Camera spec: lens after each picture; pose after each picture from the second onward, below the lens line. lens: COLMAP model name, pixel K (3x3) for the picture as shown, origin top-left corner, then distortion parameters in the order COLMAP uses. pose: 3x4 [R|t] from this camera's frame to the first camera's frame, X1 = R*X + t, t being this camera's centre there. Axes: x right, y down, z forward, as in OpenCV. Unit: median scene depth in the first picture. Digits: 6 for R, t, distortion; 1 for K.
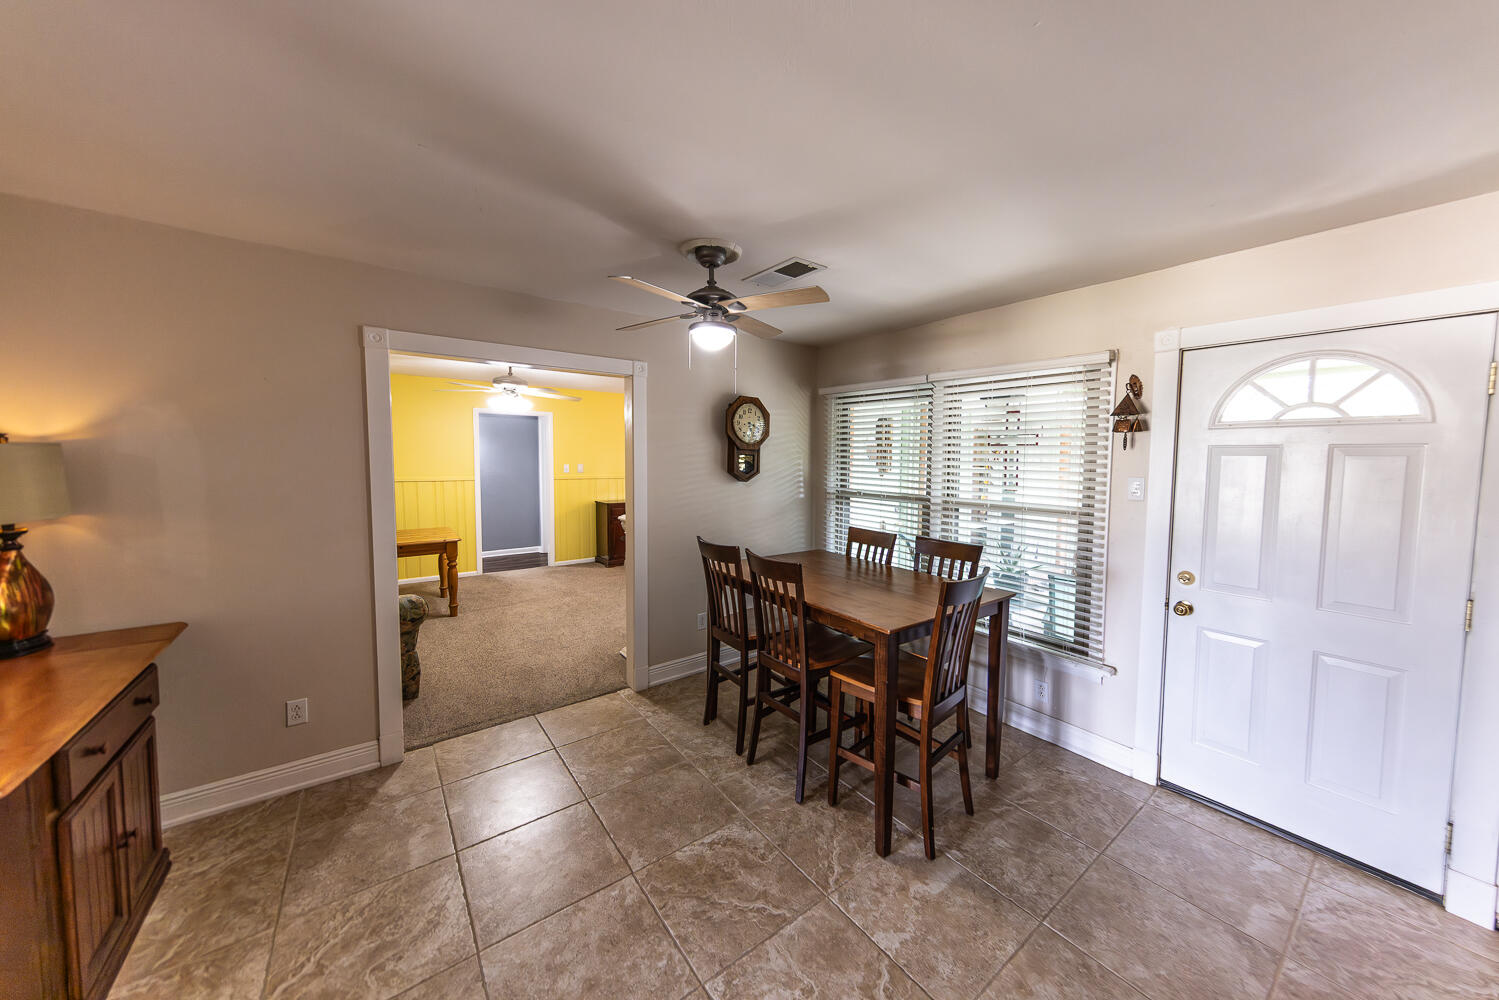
lens RADIAL K [[504.4, 0, 754.5], [0, 504.4, 491.5], [0, 0, 1]] dist [-0.000115, 0.000156]
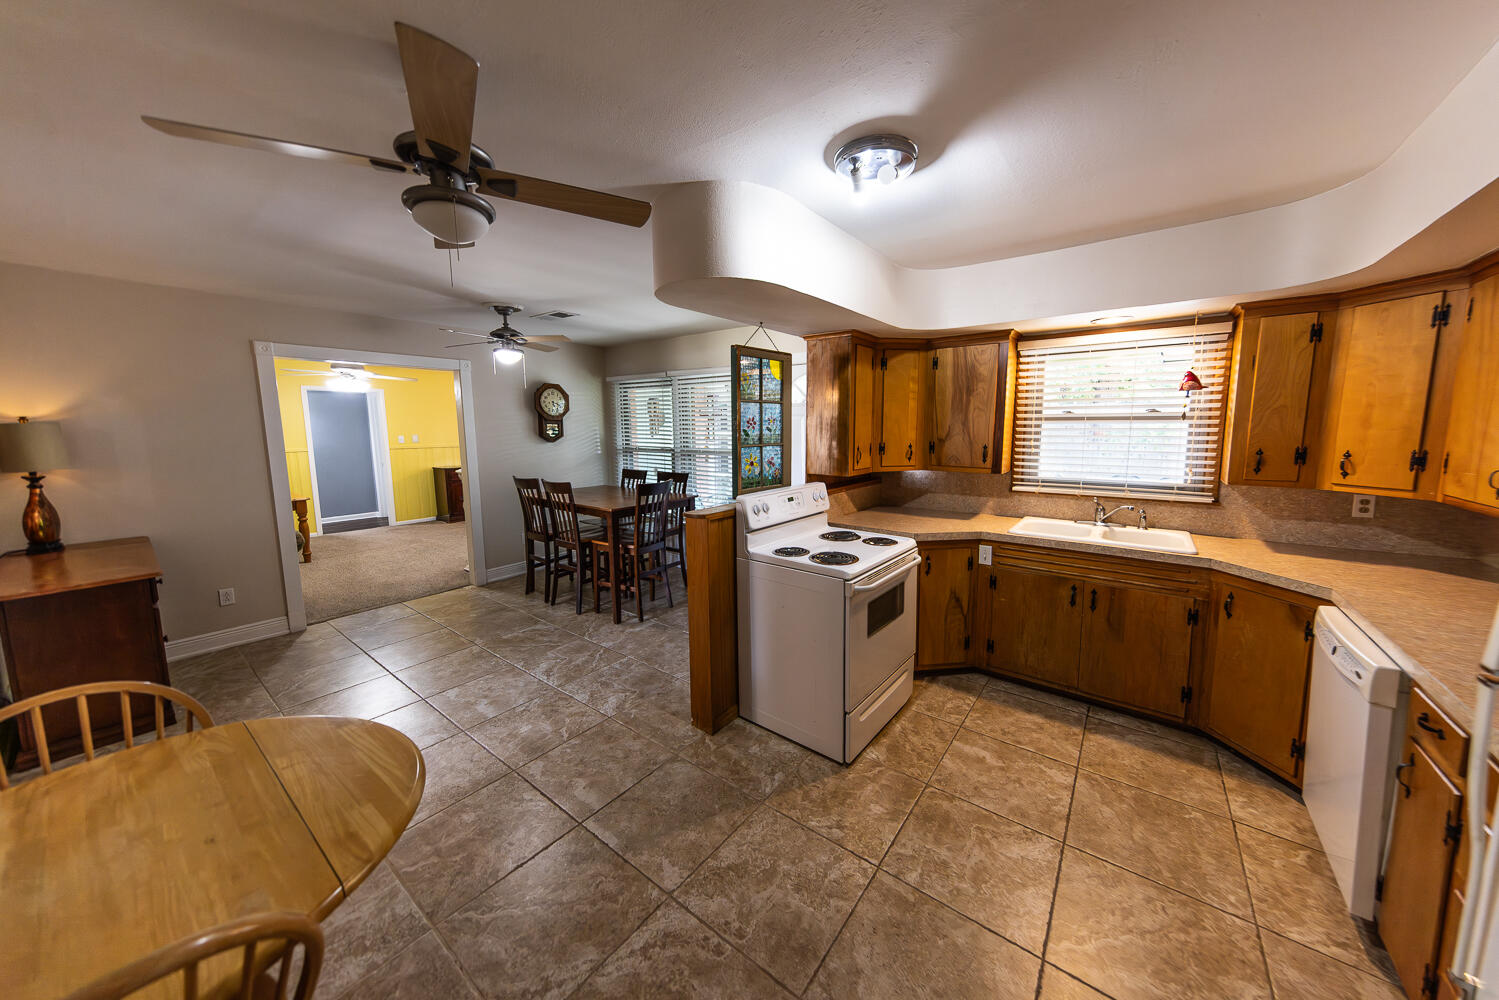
lens RADIAL K [[504.4, 0, 762.1], [0, 504.4, 487.5], [0, 0, 1]] dist [-0.000115, 0.000156]
pose [[0.959361, -0.051375, 0.277467, 0.181198], [0.037275, 0.997743, 0.055855, 0.061137], [-0.279710, -0.043242, 0.959110, -0.679366]]
